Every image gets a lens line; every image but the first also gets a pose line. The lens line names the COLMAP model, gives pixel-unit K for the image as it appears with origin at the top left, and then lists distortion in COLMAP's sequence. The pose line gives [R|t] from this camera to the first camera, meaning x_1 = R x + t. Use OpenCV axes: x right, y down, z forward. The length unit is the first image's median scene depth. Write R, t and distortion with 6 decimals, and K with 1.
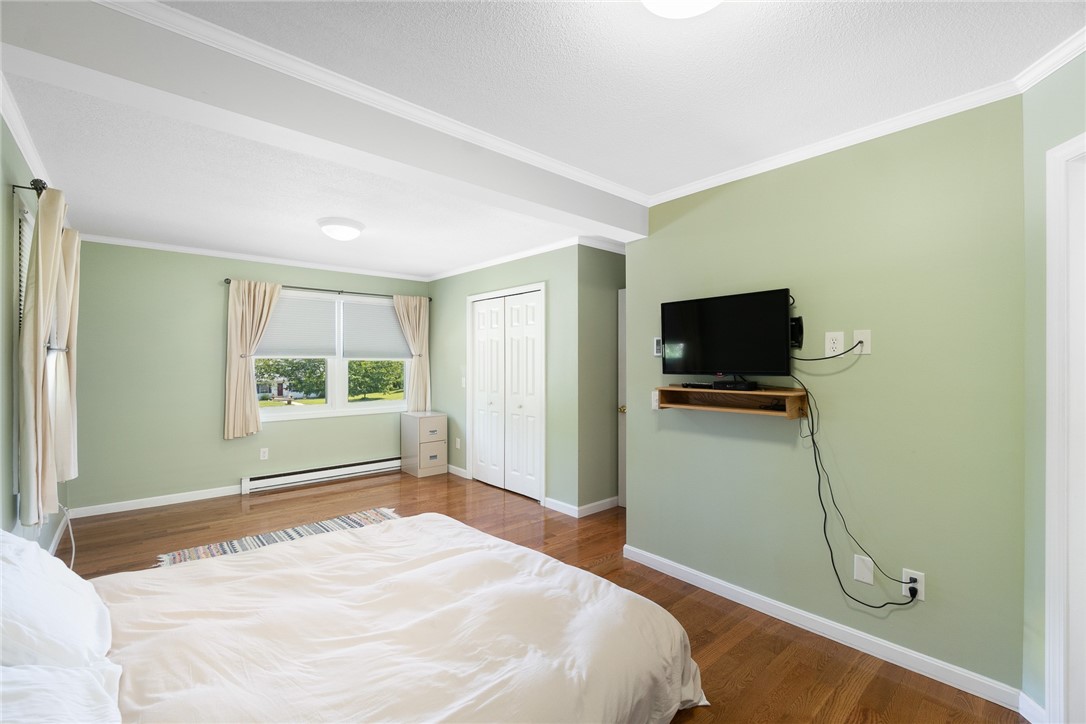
lens RADIAL K [[469.8, 0, 540.1], [0, 469.8, 364.8], [0, 0, 1]] dist [0.001448, 0.000119]
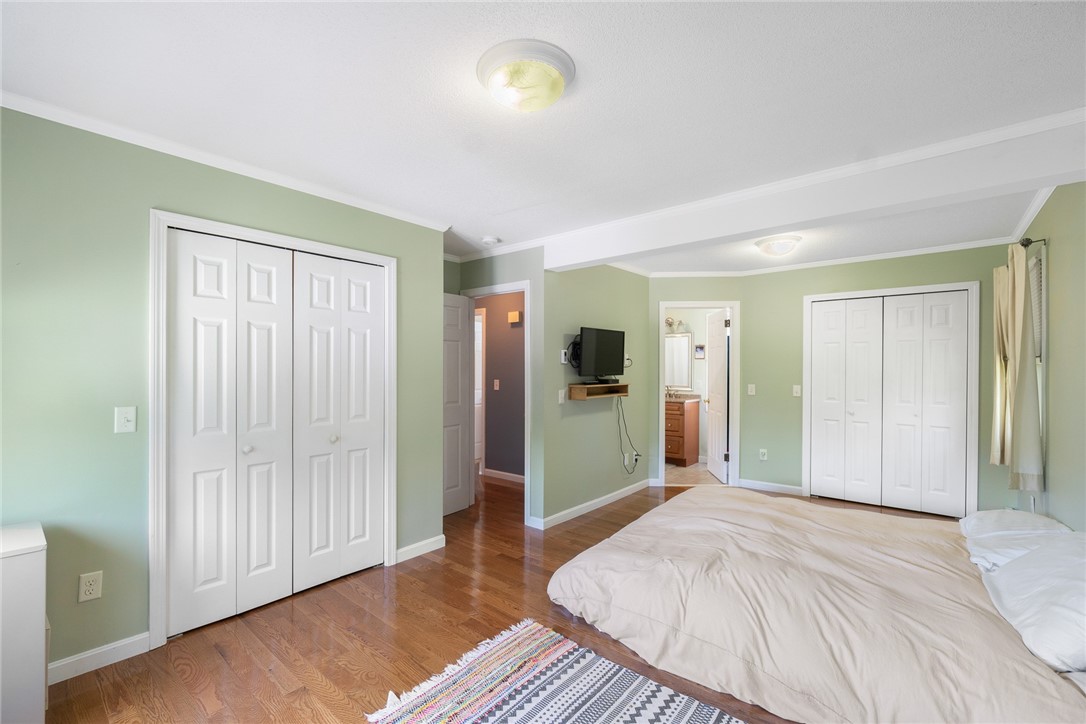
lens RADIAL K [[469.8, 0, 540.1], [0, 469.8, 364.8], [0, 0, 1]] dist [0.001448, 0.000119]
pose [[-0.153641, 0.000000, 0.988127, -0.793111], [-0.001307, 0.999999, -0.000203, -0.010968], [-0.988126, -0.001323, -0.153641, 0.938895]]
